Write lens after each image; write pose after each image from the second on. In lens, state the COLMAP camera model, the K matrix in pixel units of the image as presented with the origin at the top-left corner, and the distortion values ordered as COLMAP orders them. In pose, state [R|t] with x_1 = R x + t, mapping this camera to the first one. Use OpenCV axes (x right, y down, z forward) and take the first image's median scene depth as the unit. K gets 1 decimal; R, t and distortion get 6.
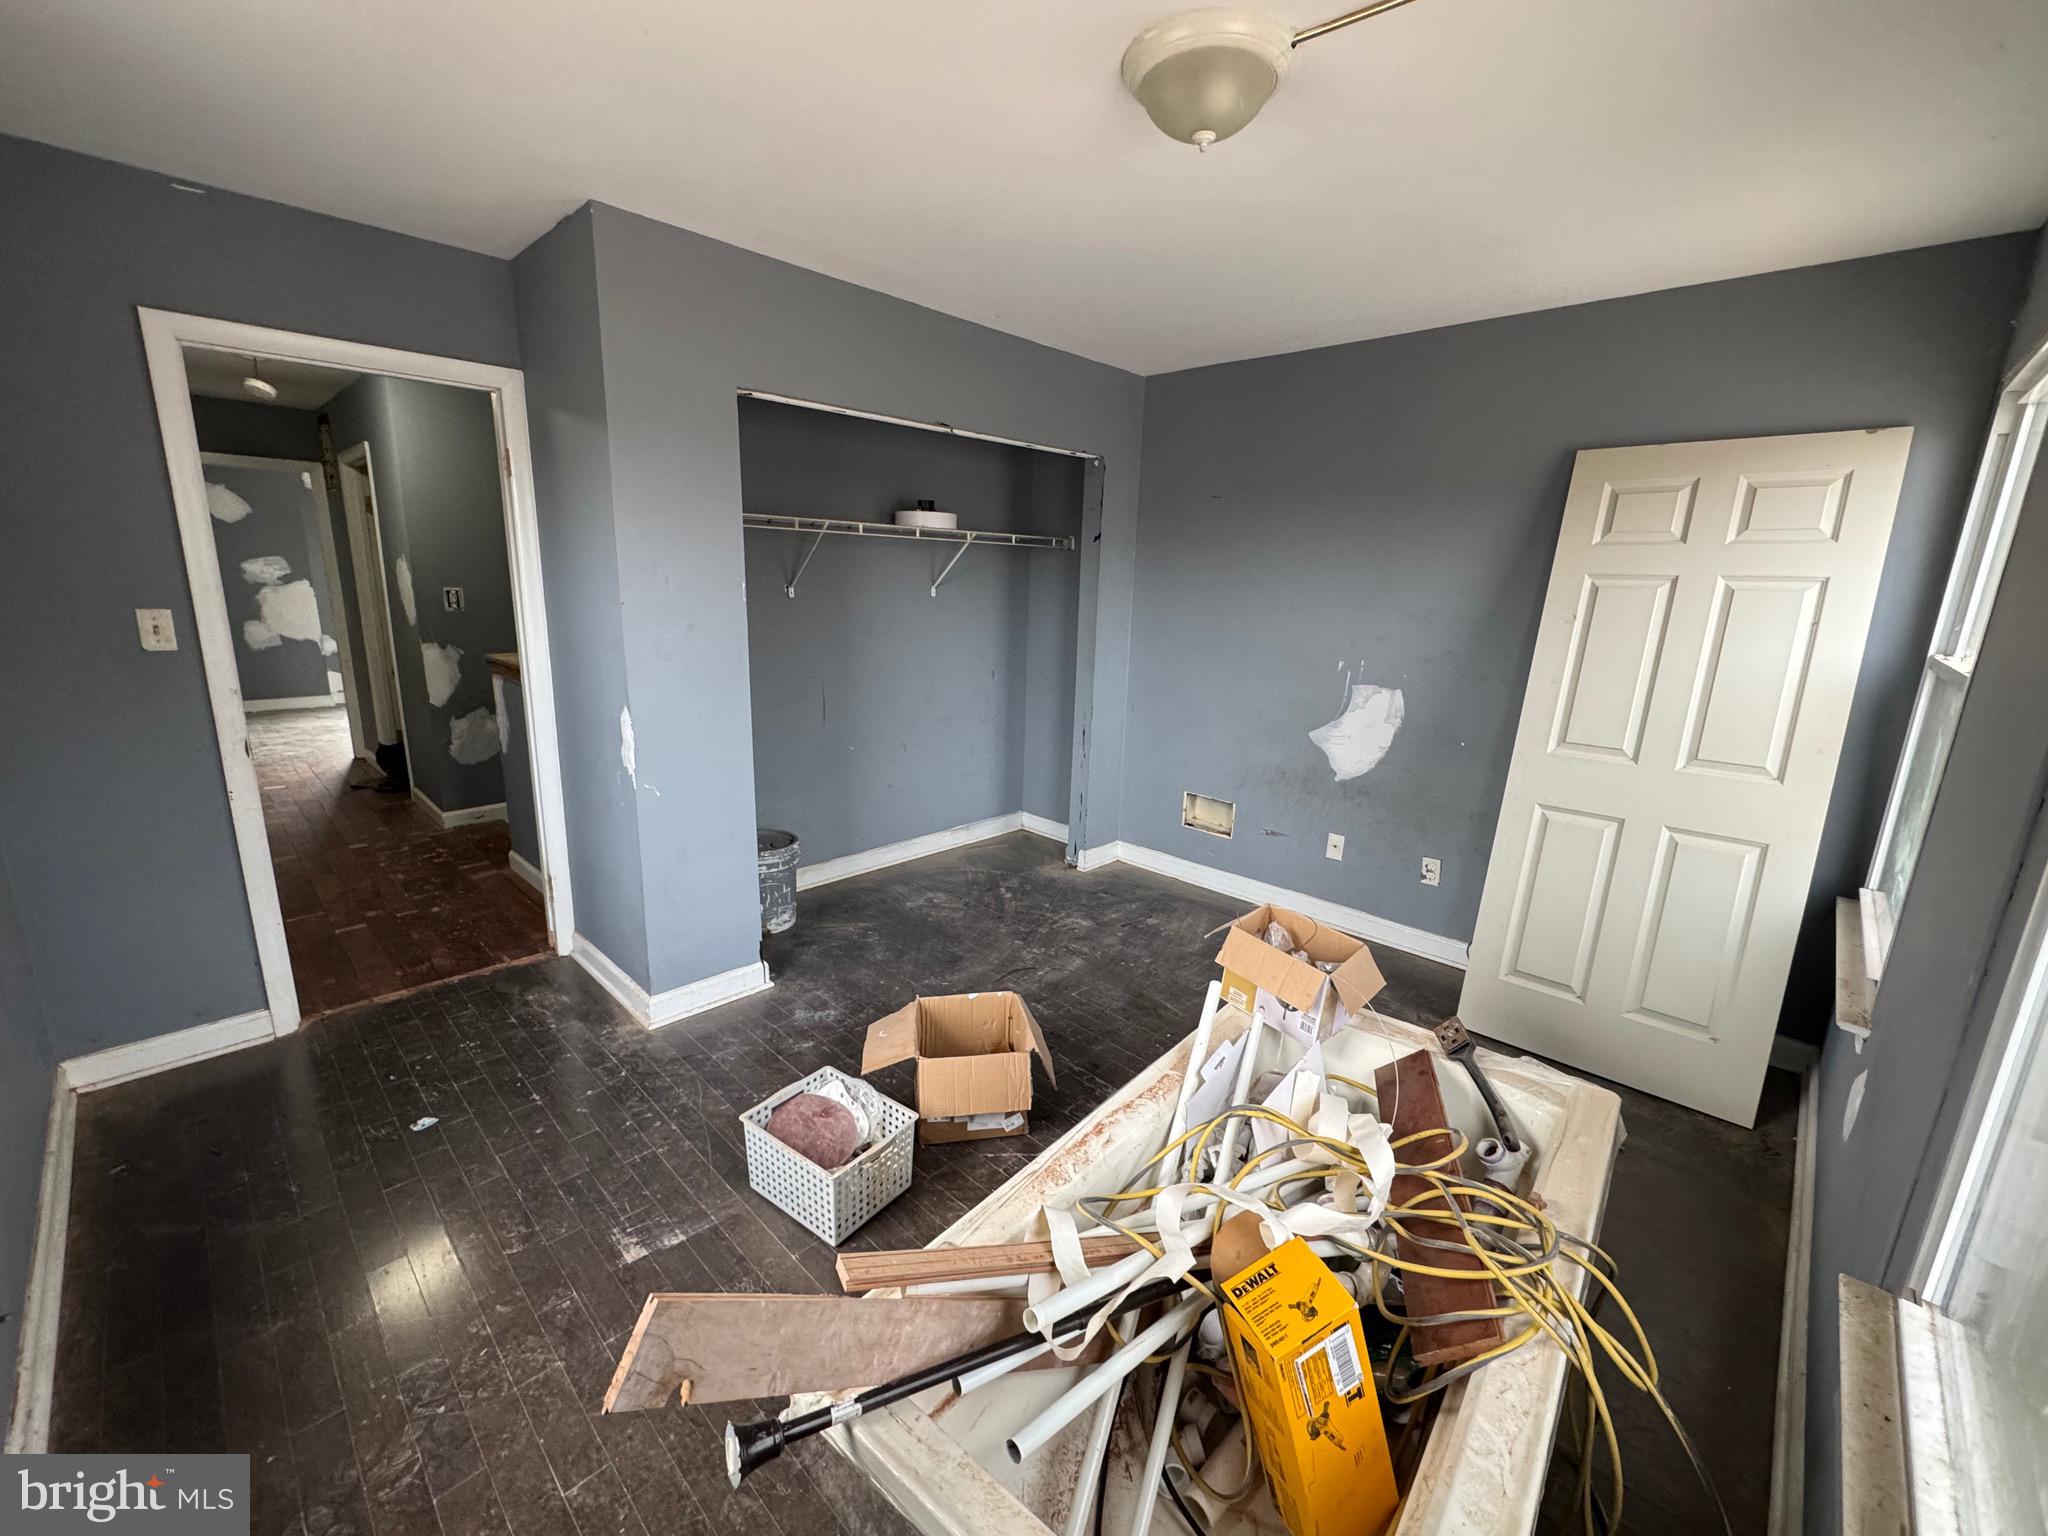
lens RADIAL K [[815.3, 0, 1020.3], [0, 815.3, 760.9], [0, 0, 1]] dist [-0.004174, 0.000368]
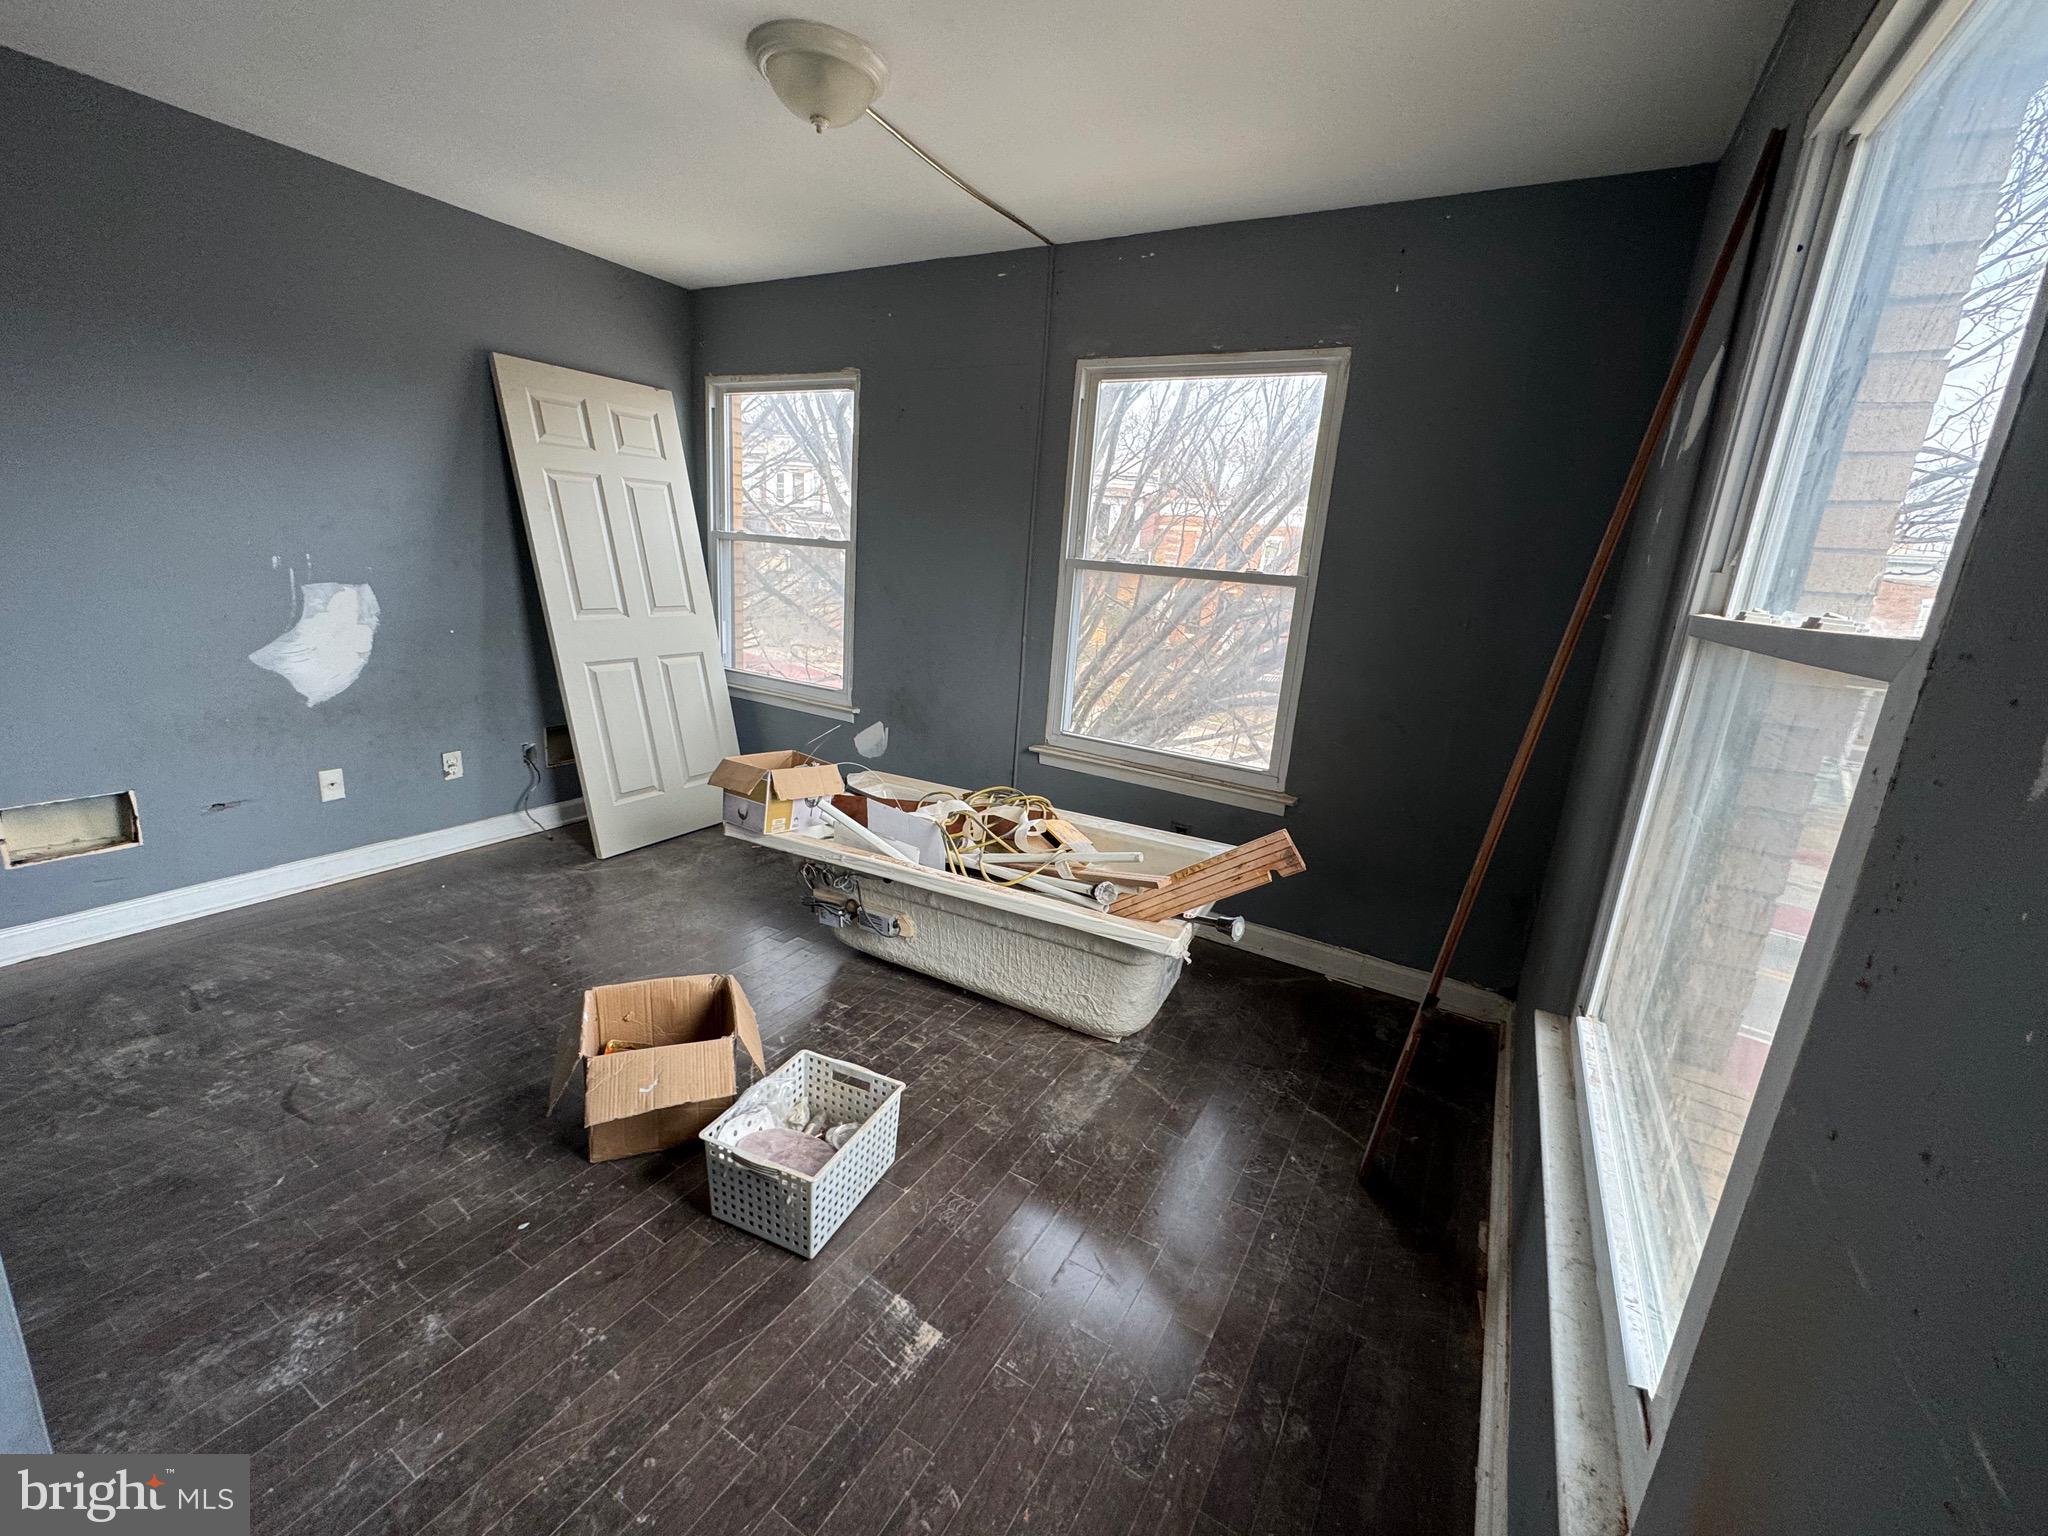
lens RADIAL K [[815.3, 0, 1016.7], [0, 815.3, 762.8], [0, 0, 1]] dist [-0.004174, 0.000368]
pose [[-0.211052, -0.291540, 0.932985, -0.571839], [0.140491, 0.935527, 0.324116, -0.093477], [-0.967326, 0.199482, -0.156487, 0.491113]]
